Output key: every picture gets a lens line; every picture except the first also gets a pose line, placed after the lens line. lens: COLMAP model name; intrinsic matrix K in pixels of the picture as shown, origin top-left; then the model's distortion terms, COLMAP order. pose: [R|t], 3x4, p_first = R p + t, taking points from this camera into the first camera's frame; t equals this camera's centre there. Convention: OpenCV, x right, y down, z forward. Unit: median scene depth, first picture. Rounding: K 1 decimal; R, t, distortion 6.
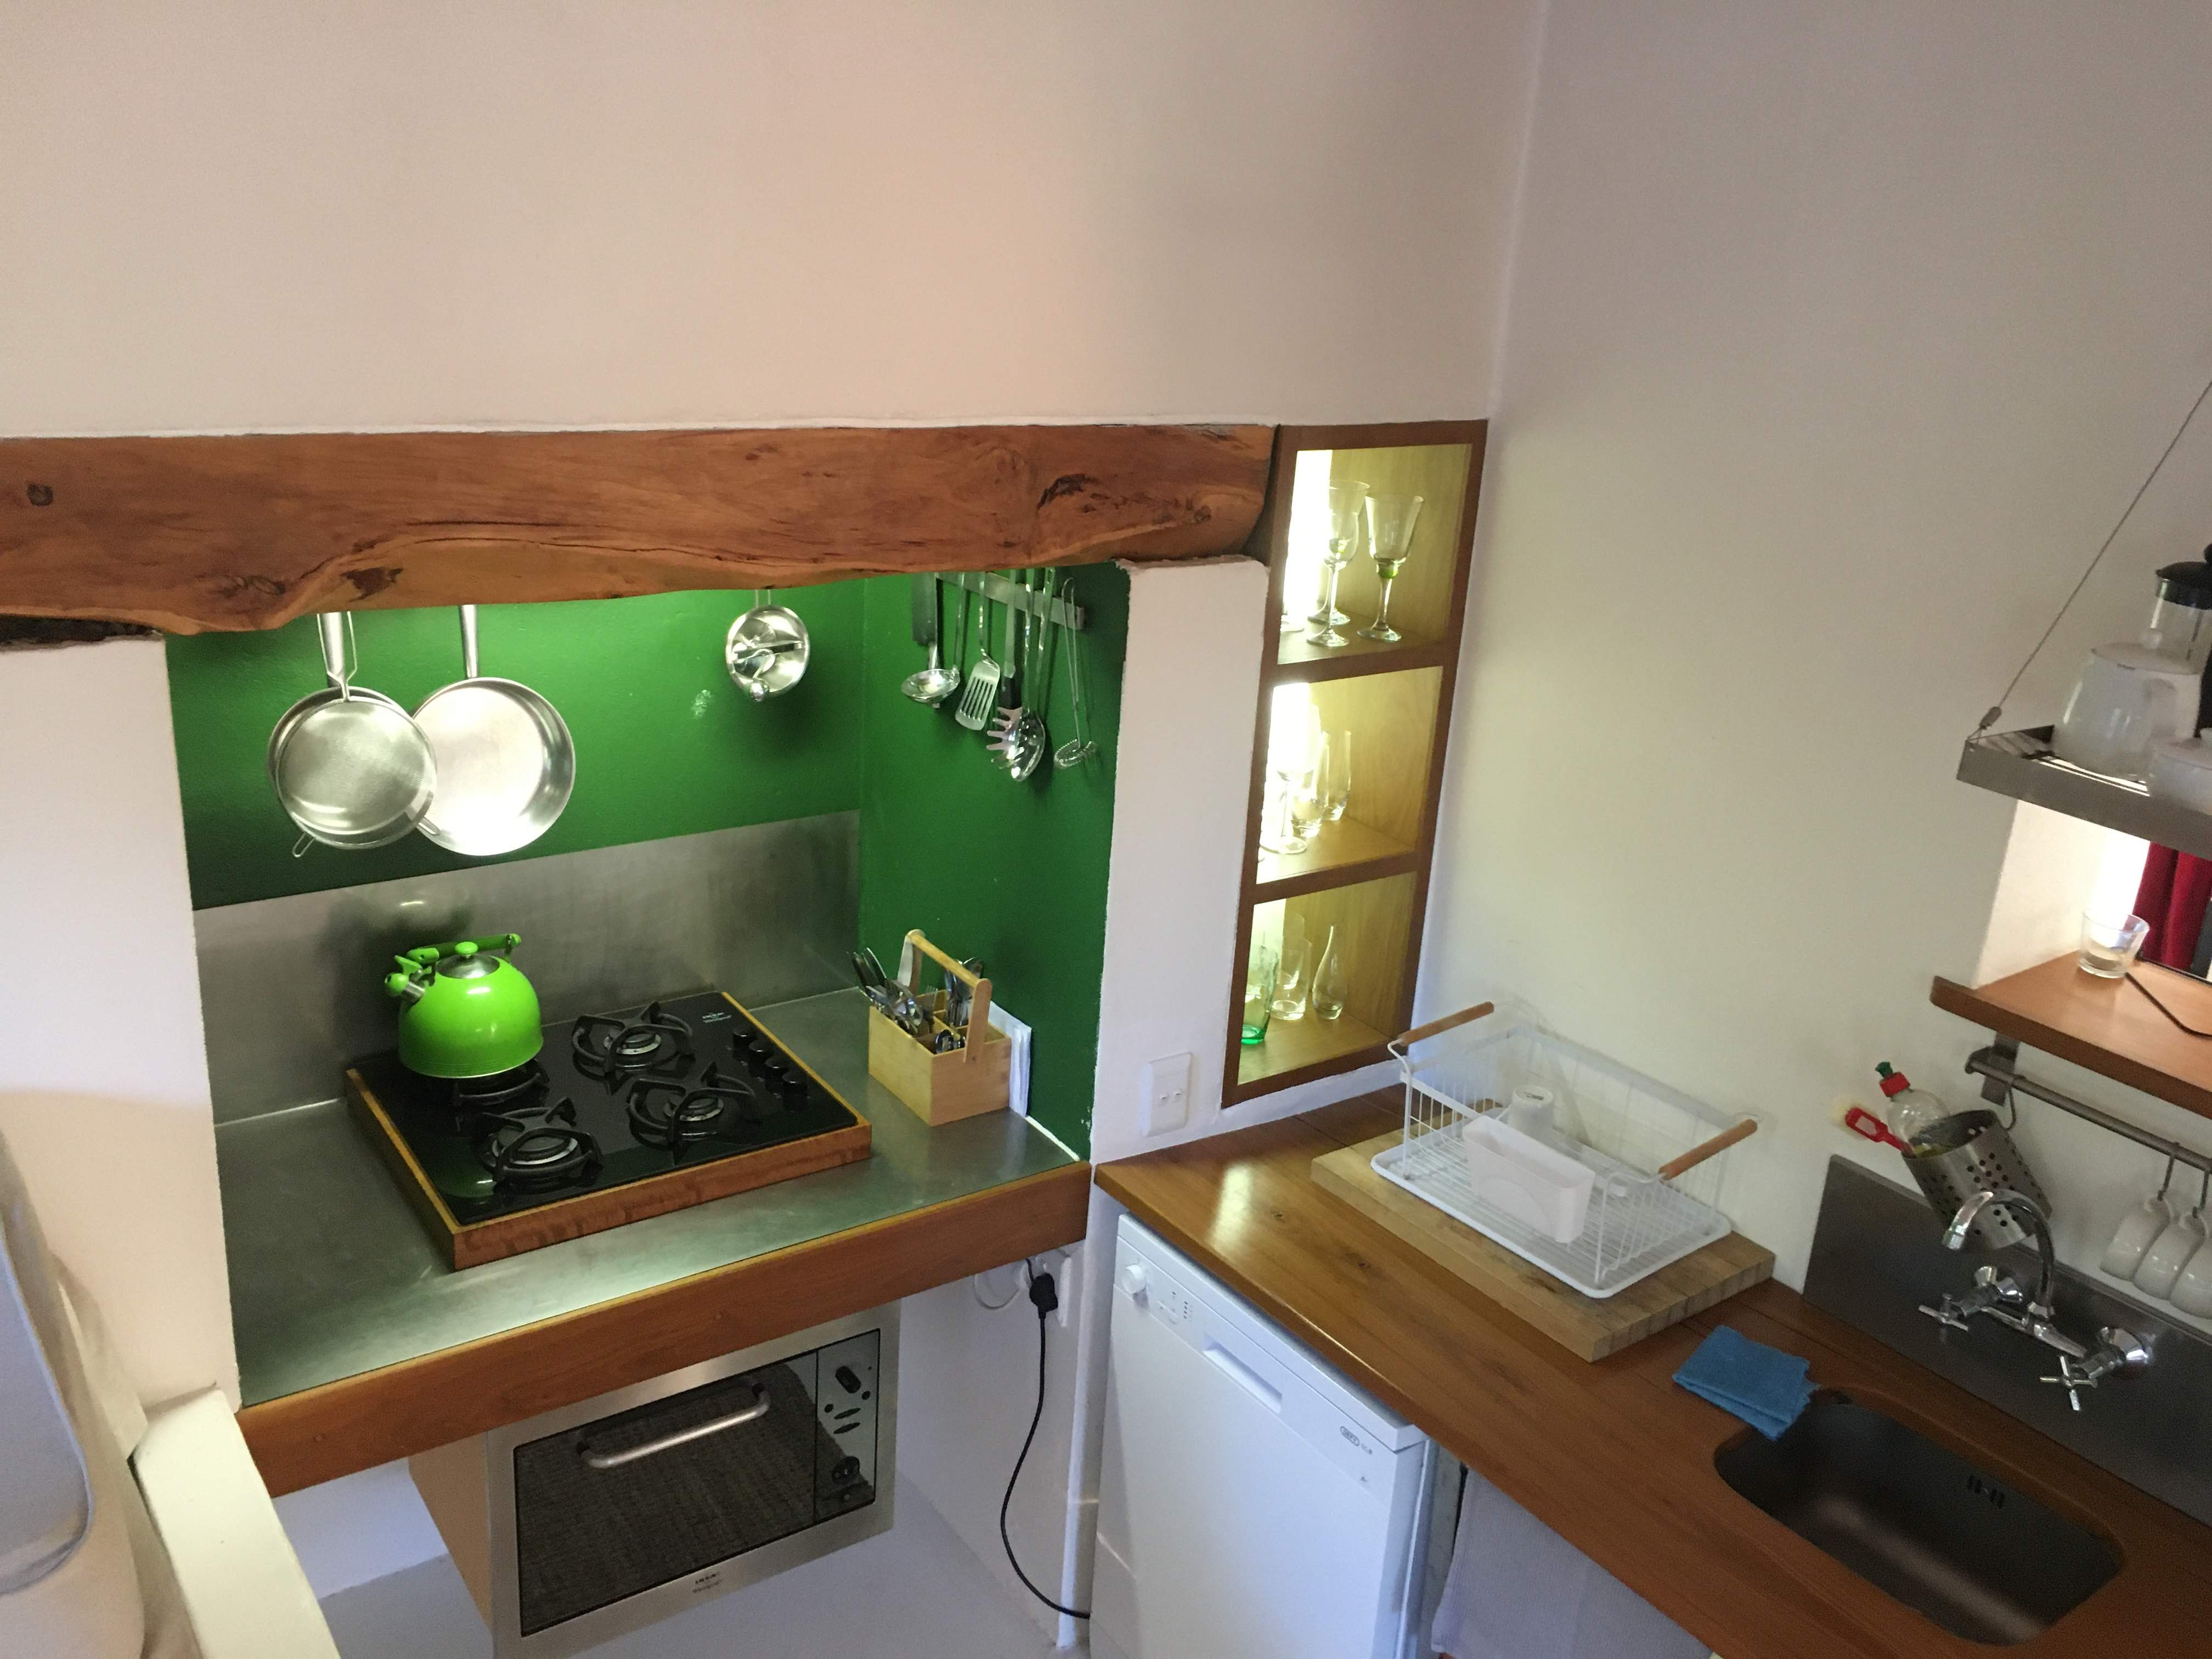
lens RADIAL K [[1860.1, 0, 1110.6], [0, 1860.1, 833.5], [0, 0, 1]] dist [0.014918, -0.010670]
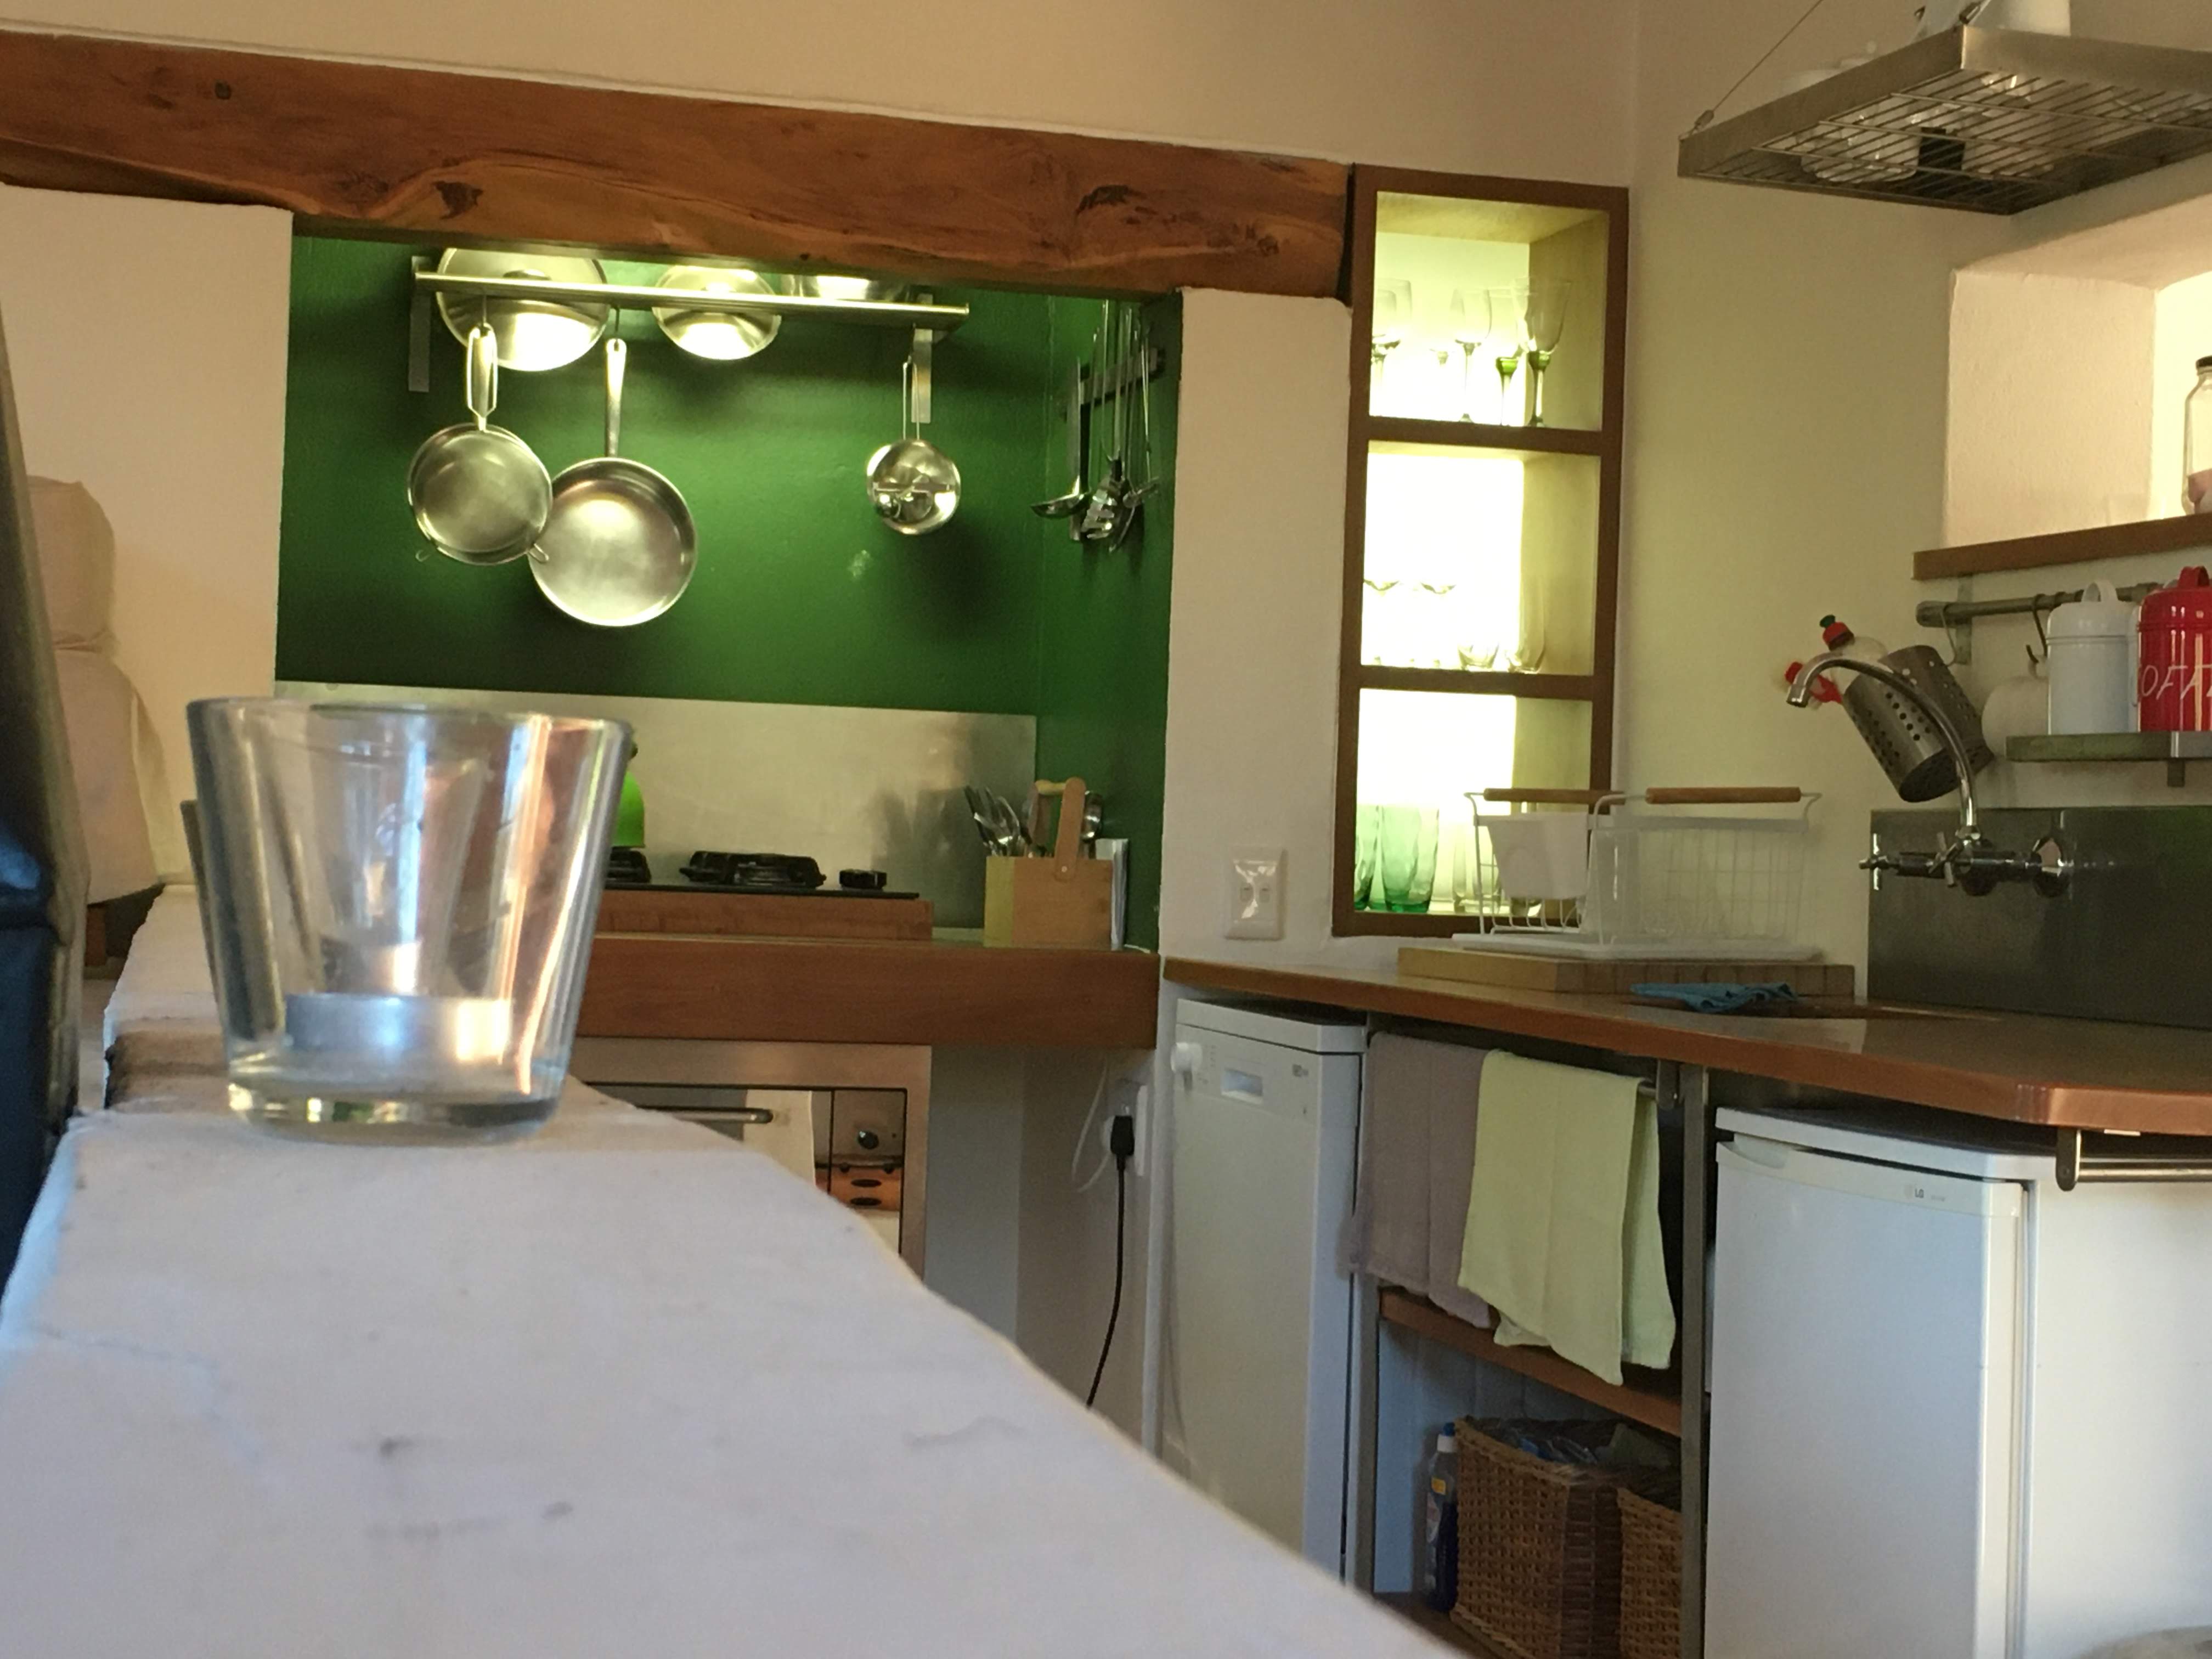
lens RADIAL K [[3457.9, 0, 1104.5], [0, 3457.9, 827.2], [0, 0, 1]] dist [0.043703, 0.000000]
pose [[0.933590, -0.029831, -0.357099, 0.663444], [-0.099149, 0.936121, -0.337412, 0.807877], [0.344353, 0.350411, 0.870996, -0.576173]]
